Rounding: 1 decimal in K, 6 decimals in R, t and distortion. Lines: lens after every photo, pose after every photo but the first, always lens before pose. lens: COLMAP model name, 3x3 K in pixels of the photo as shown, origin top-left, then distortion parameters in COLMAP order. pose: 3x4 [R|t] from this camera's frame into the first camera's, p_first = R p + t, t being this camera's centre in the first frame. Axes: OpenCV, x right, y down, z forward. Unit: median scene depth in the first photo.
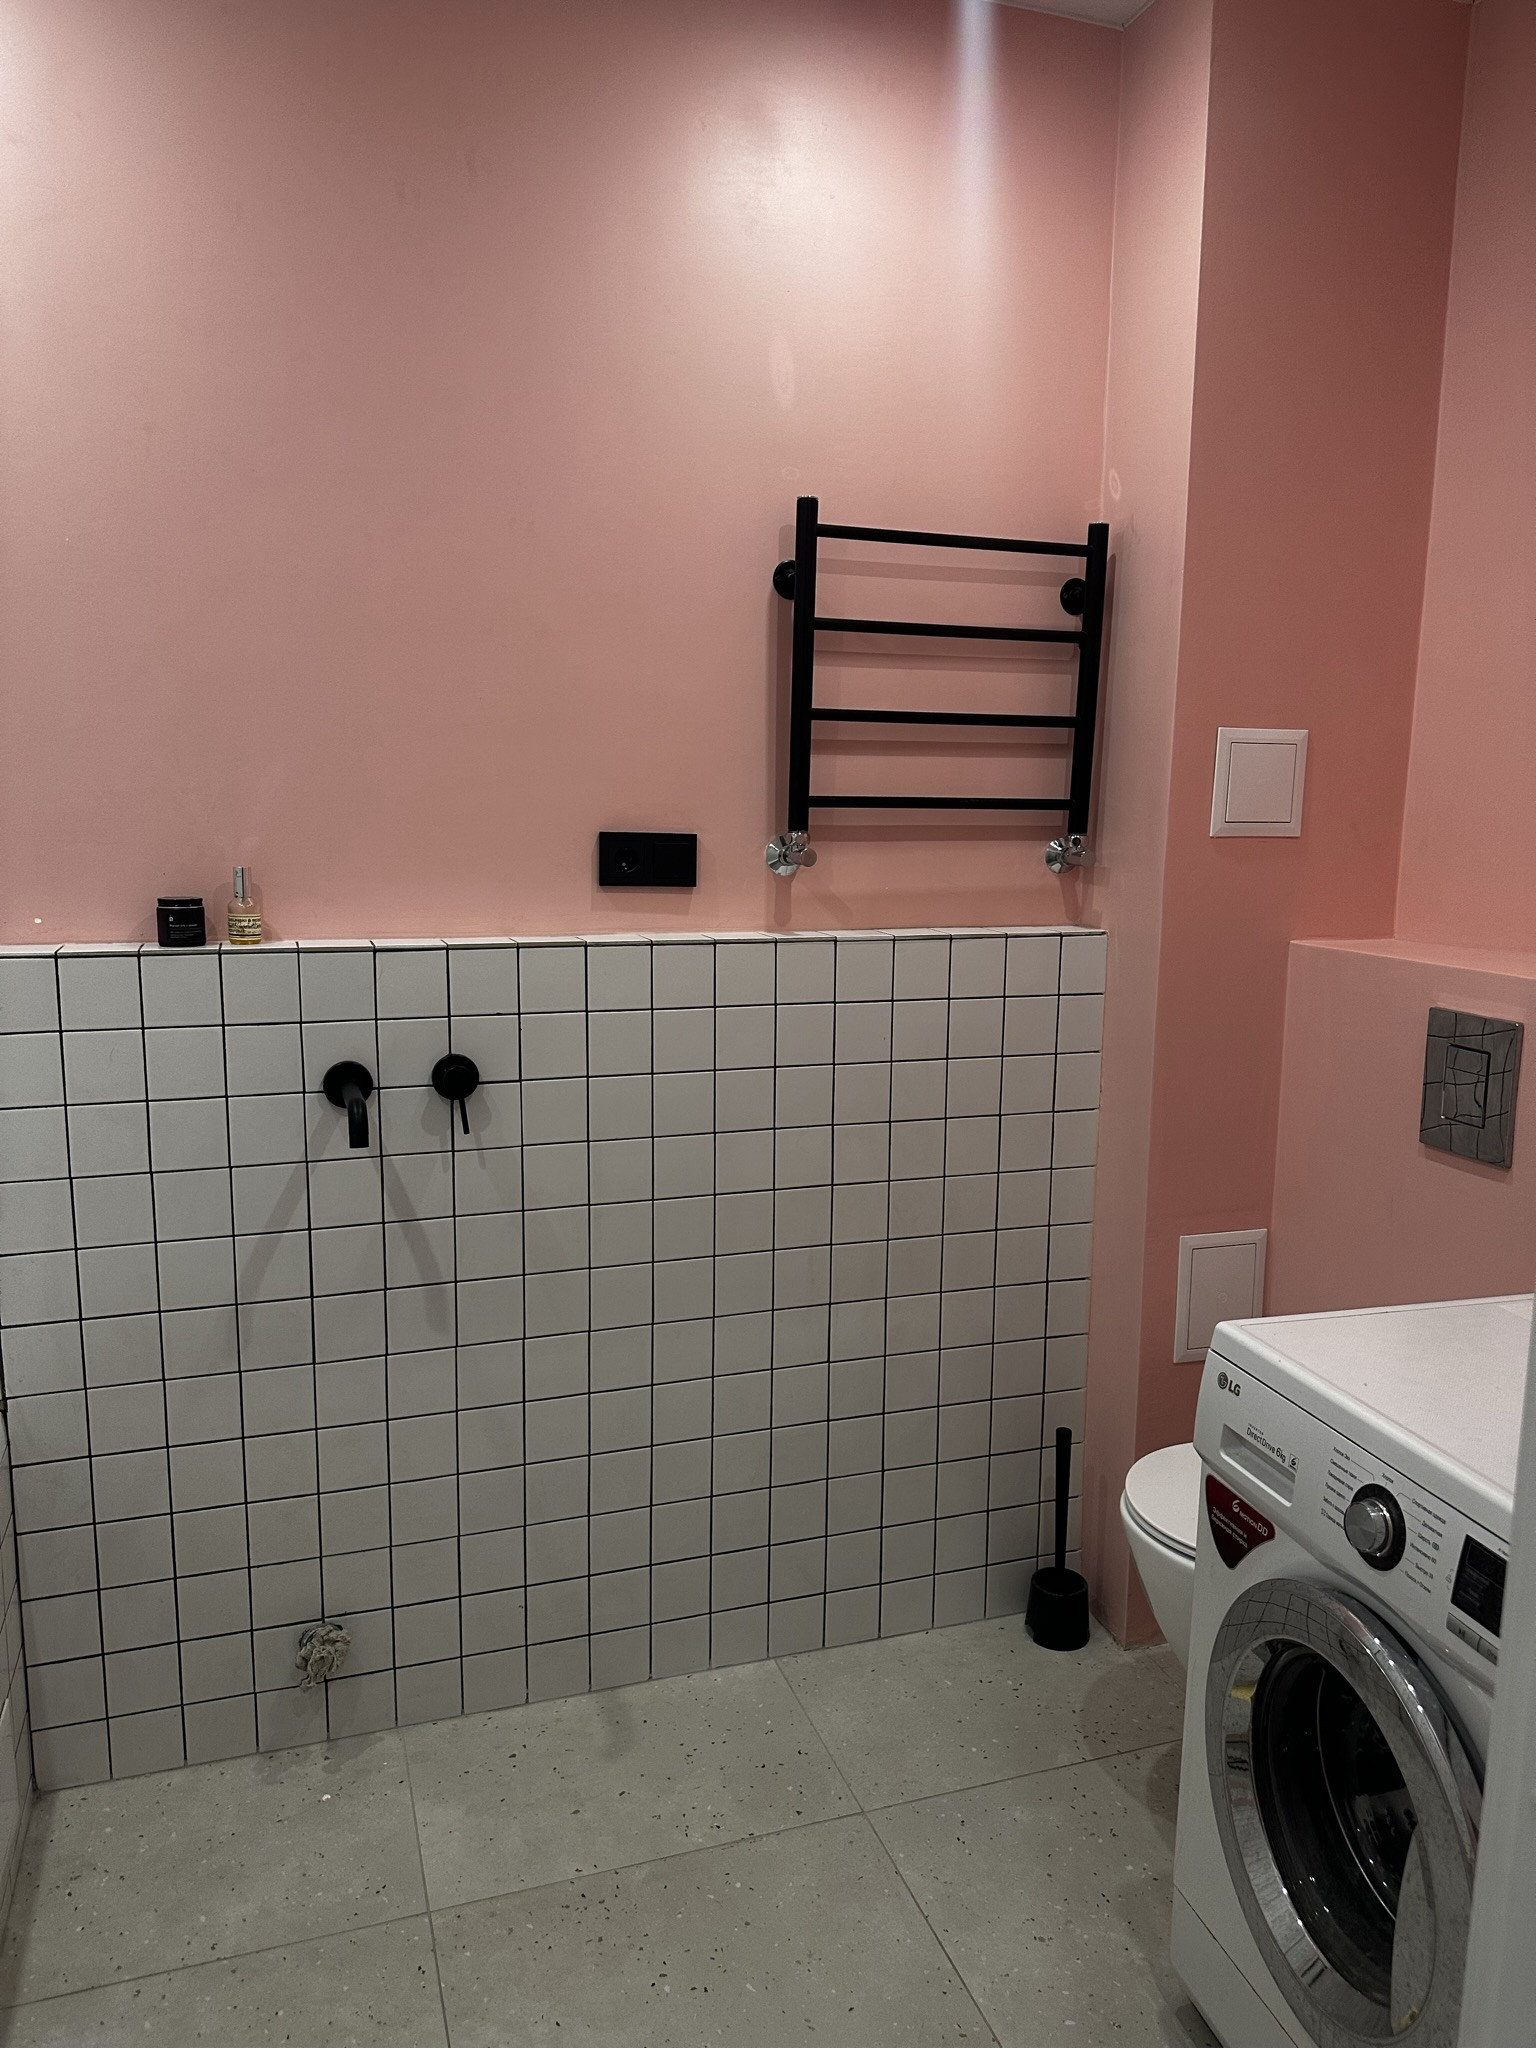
lens RADIAL K [[1460.1, 0, 776.3], [0, 1460.1, 1017.1], [0, 0, 1]] dist [0.003777, -0.012713]
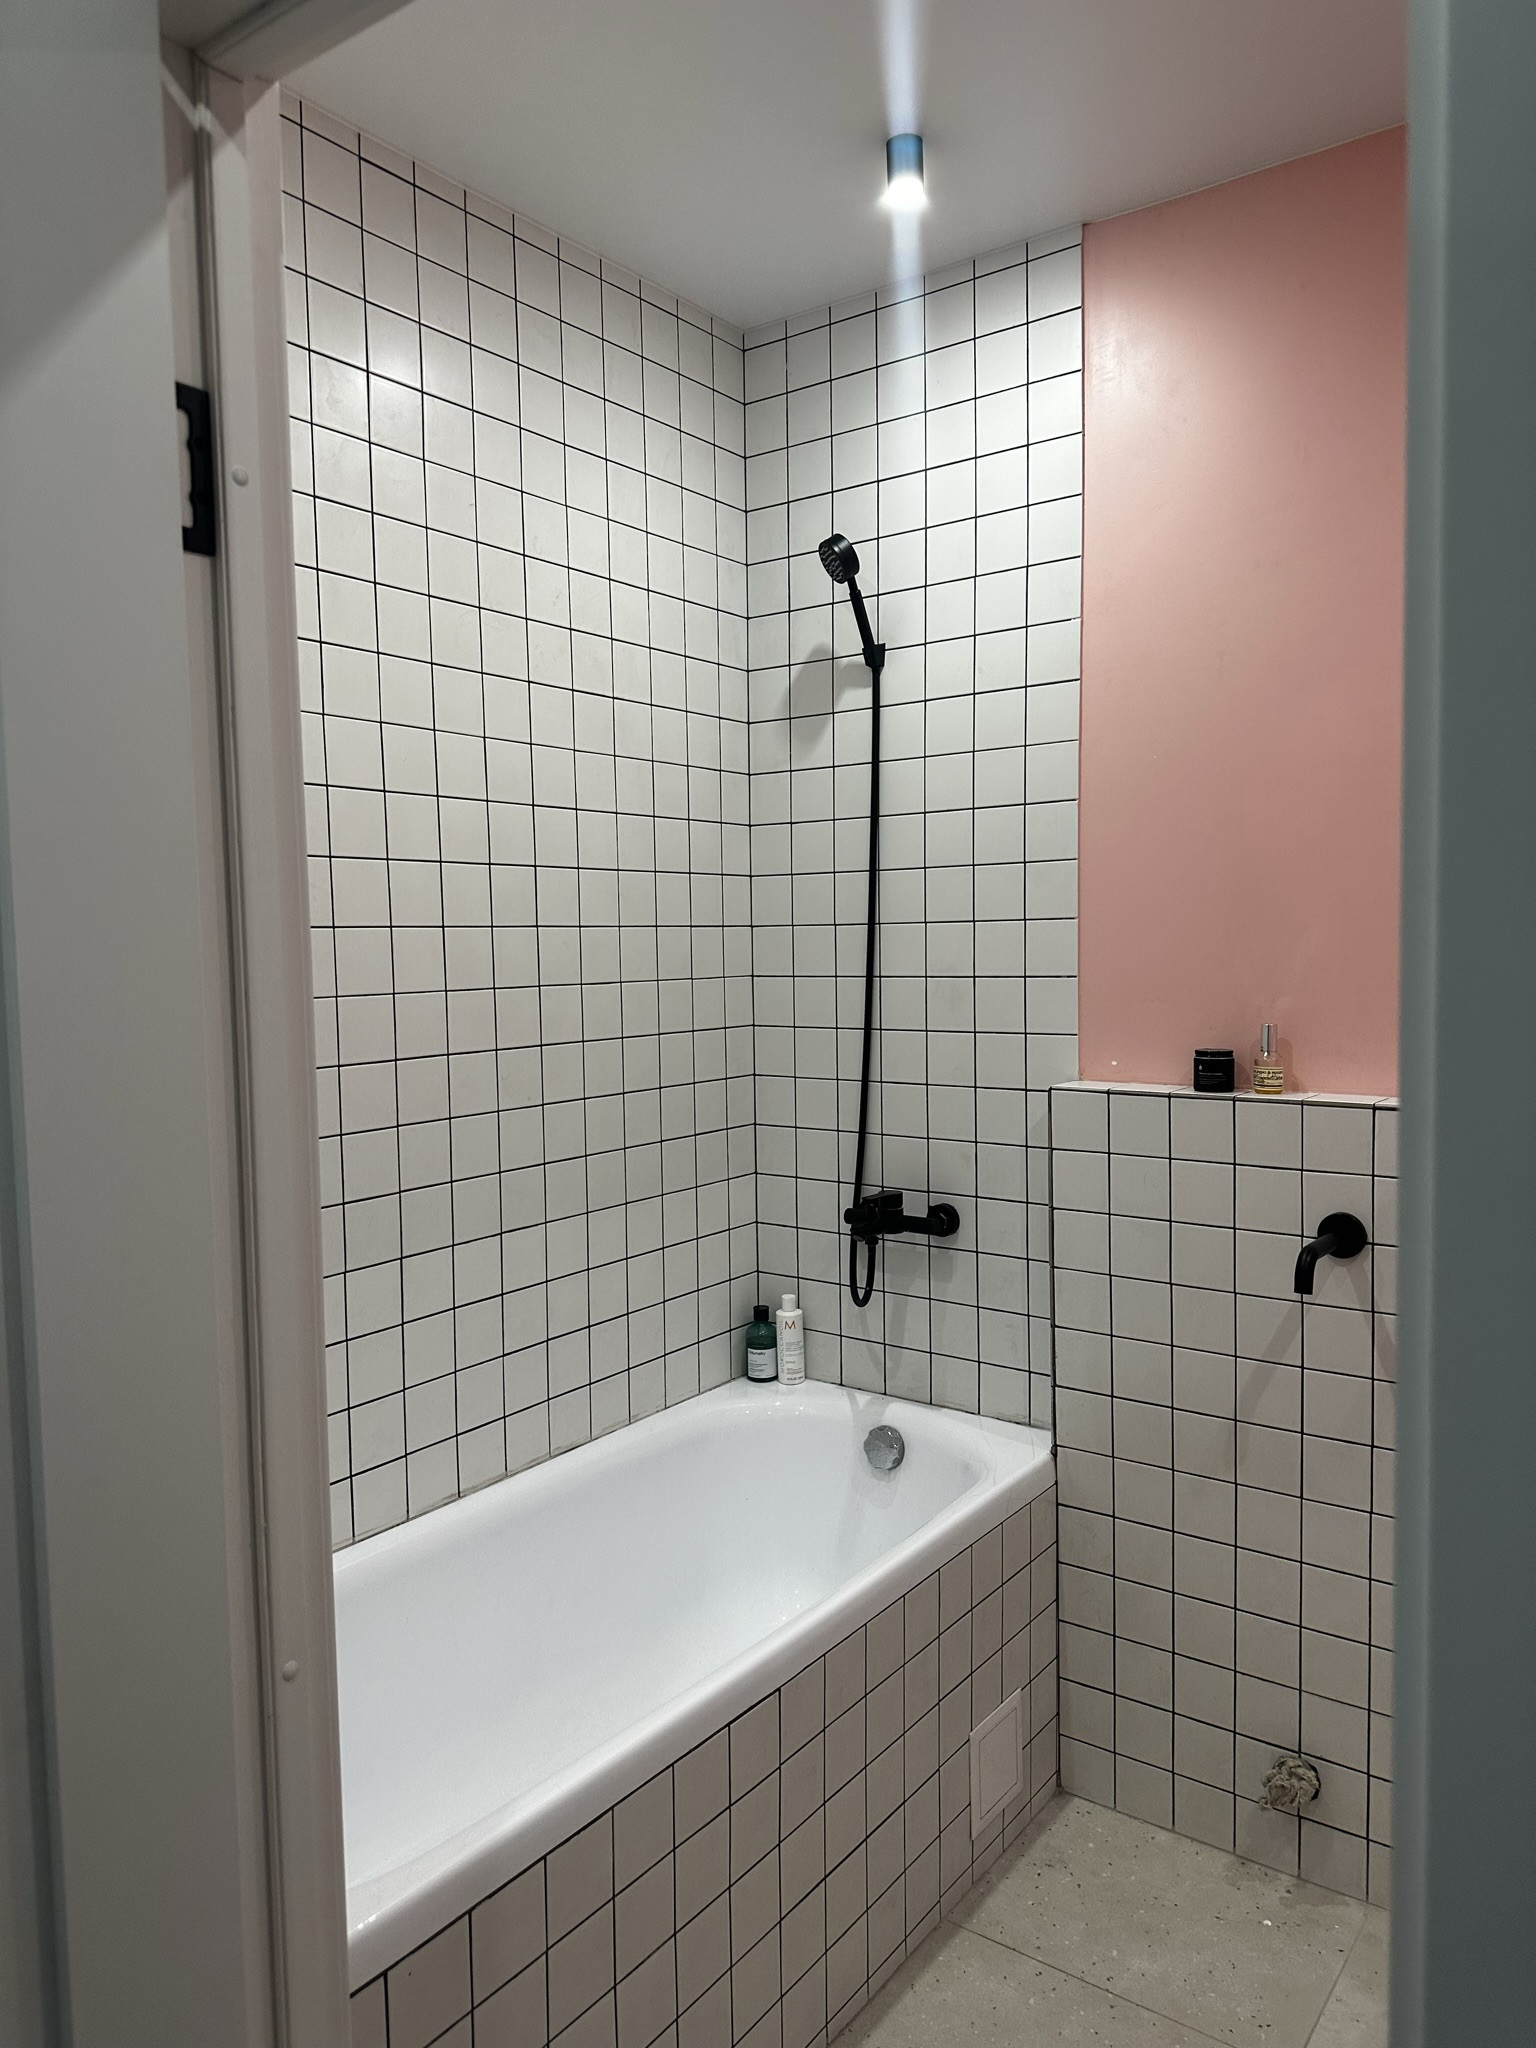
lens RADIAL K [[1460.1, 0, 783.7], [0, 1460.1, 1029.6], [0, 0, 1]] dist [0.003777, -0.012713]
pose [[0.568562, 0.032340, -0.822004, 0.331598], [-0.108581, 0.993435, -0.036018, -0.018625], [0.815443, 0.109733, 0.568341, 0.067896]]
